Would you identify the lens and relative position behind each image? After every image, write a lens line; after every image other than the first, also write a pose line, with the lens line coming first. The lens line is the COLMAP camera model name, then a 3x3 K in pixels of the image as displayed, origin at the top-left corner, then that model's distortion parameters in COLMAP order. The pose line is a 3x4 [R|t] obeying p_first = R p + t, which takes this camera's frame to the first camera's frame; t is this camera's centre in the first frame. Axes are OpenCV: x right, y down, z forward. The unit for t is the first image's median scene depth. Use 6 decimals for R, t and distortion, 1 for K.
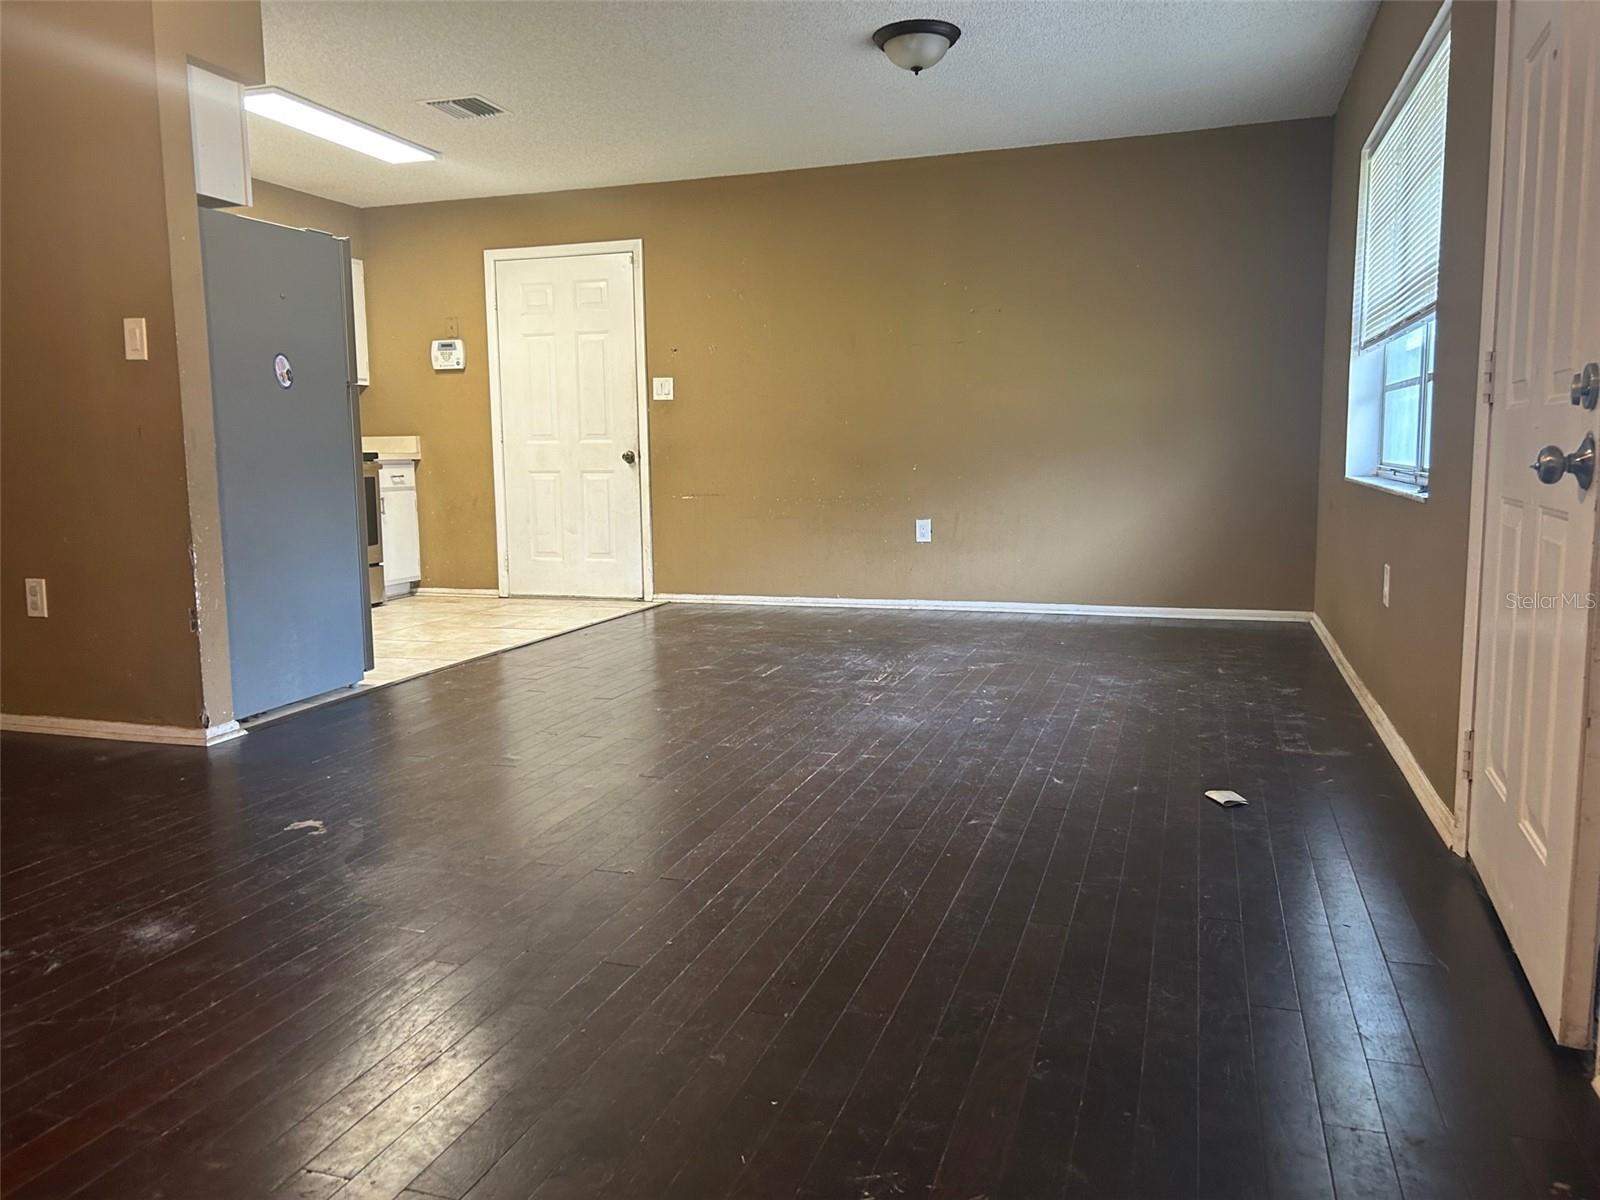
lens RADIAL K [[1215.2, 0, 800.9], [0, 1215.2, 577.1], [0, 0, 1]] dist [0.061876, -0.078681]
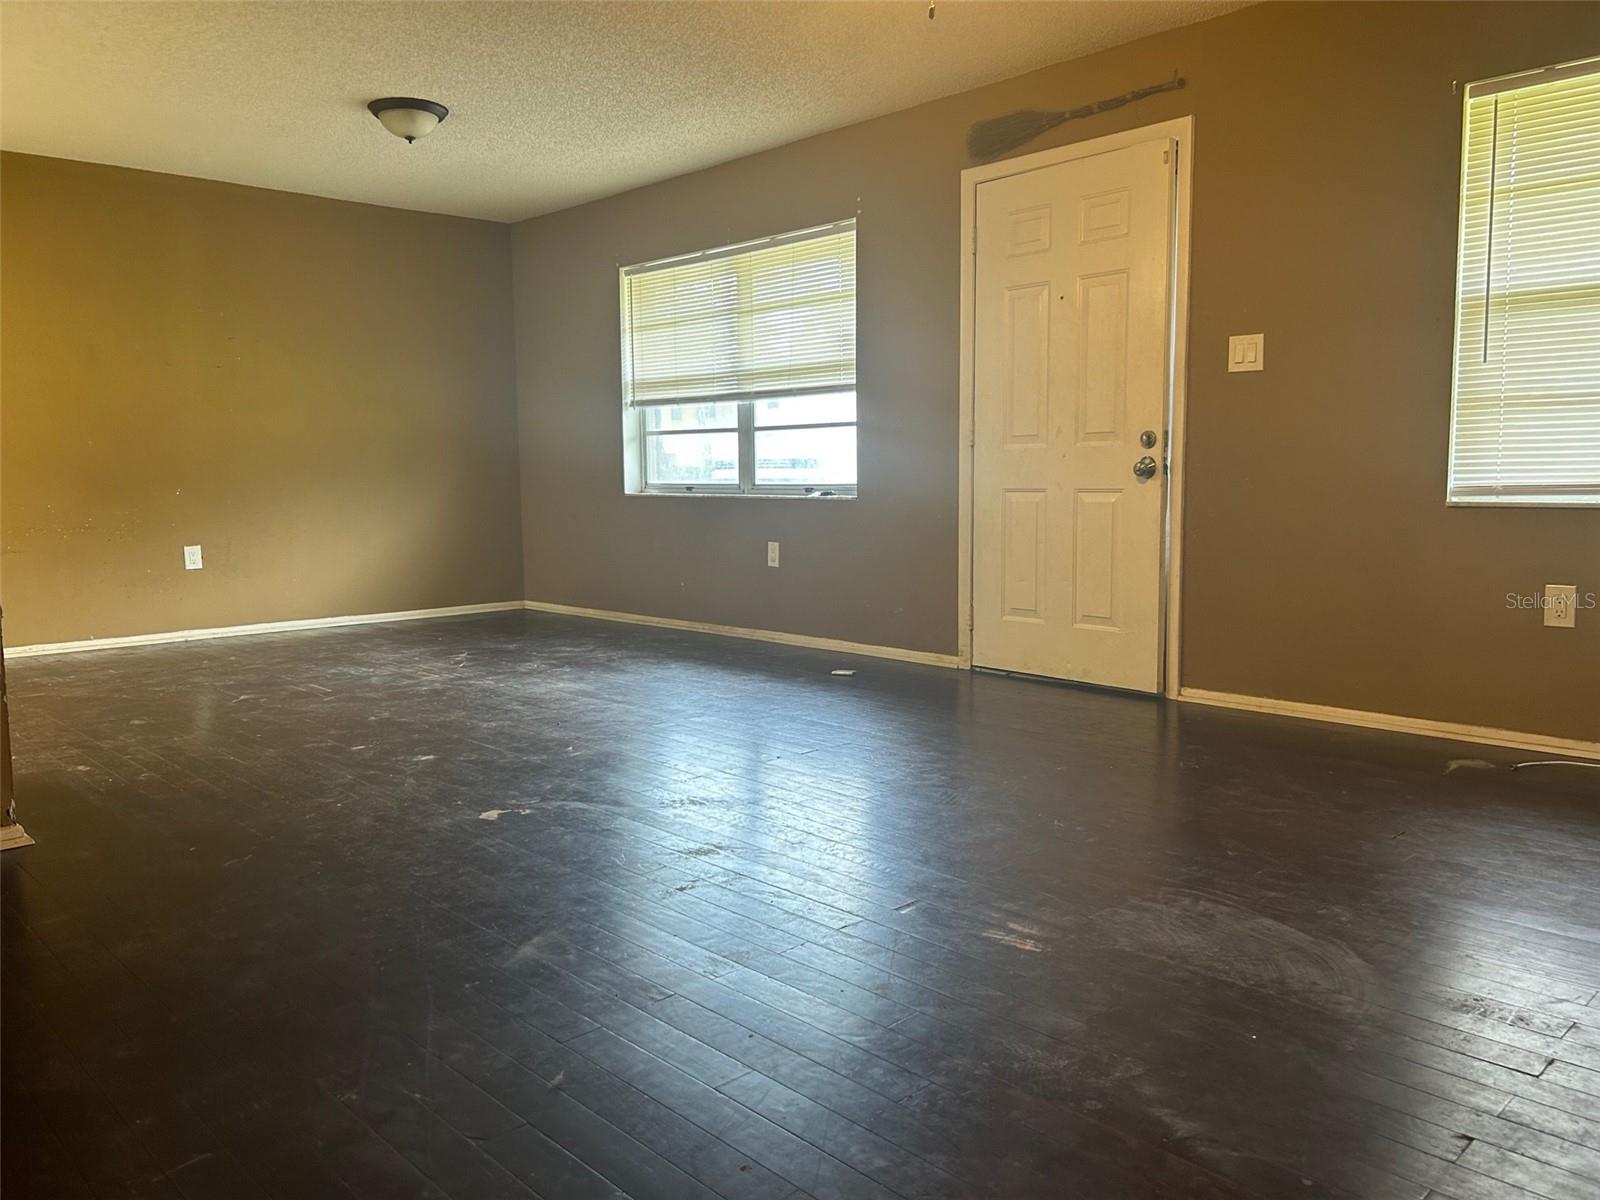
lens RADIAL K [[1215.2, 0, 800.9], [0, 1215.2, 577.1], [0, 0, 1]] dist [0.061876, -0.078681]
pose [[0.472550, -0.068593, 0.878631, -0.921549], [0.096971, 0.994960, 0.025521, -0.001627], [-0.875953, 0.073142, 0.476820, 0.196307]]
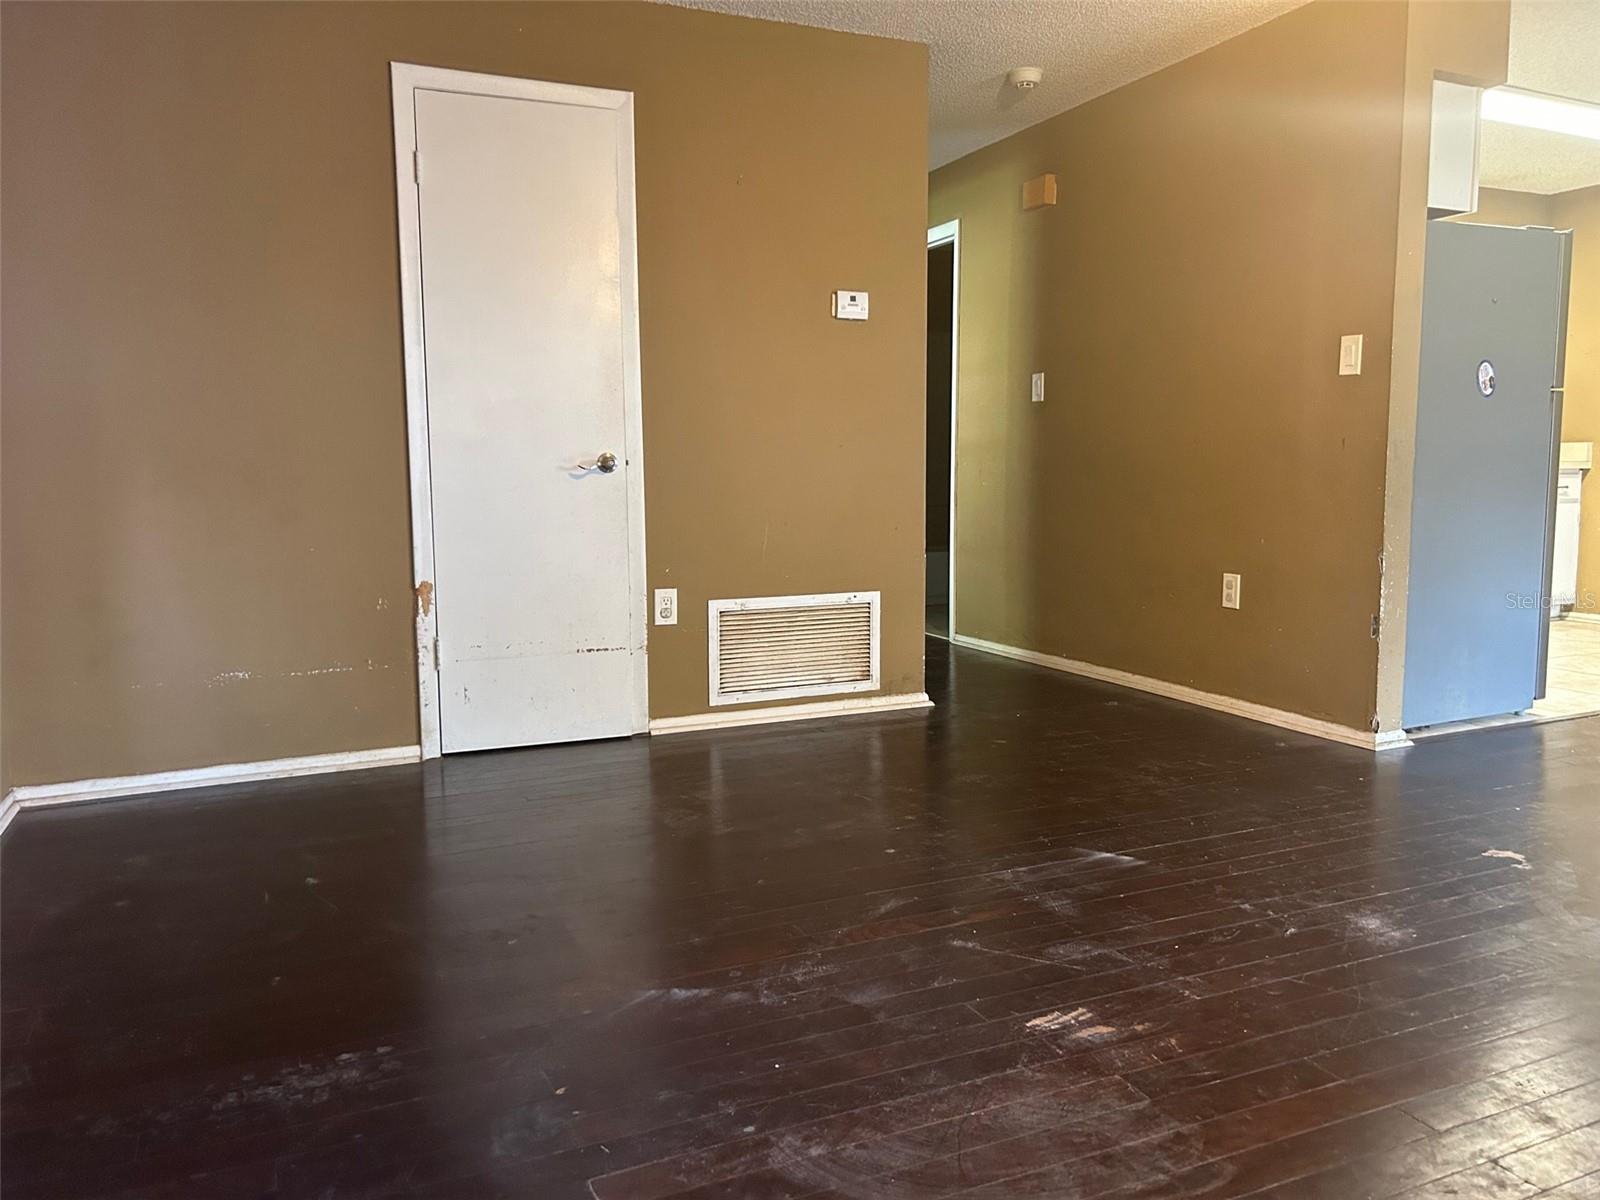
lens RADIAL K [[1215.2, 0, 800.9], [0, 1215.2, 577.1], [0, 0, 1]] dist [0.061876, -0.078681]
pose [[0.669993, 0.078873, -0.738166, -0.063109], [-0.081483, 0.996145, 0.032480, -0.000088], [0.737882, 0.038387, 0.673837, -0.045871]]
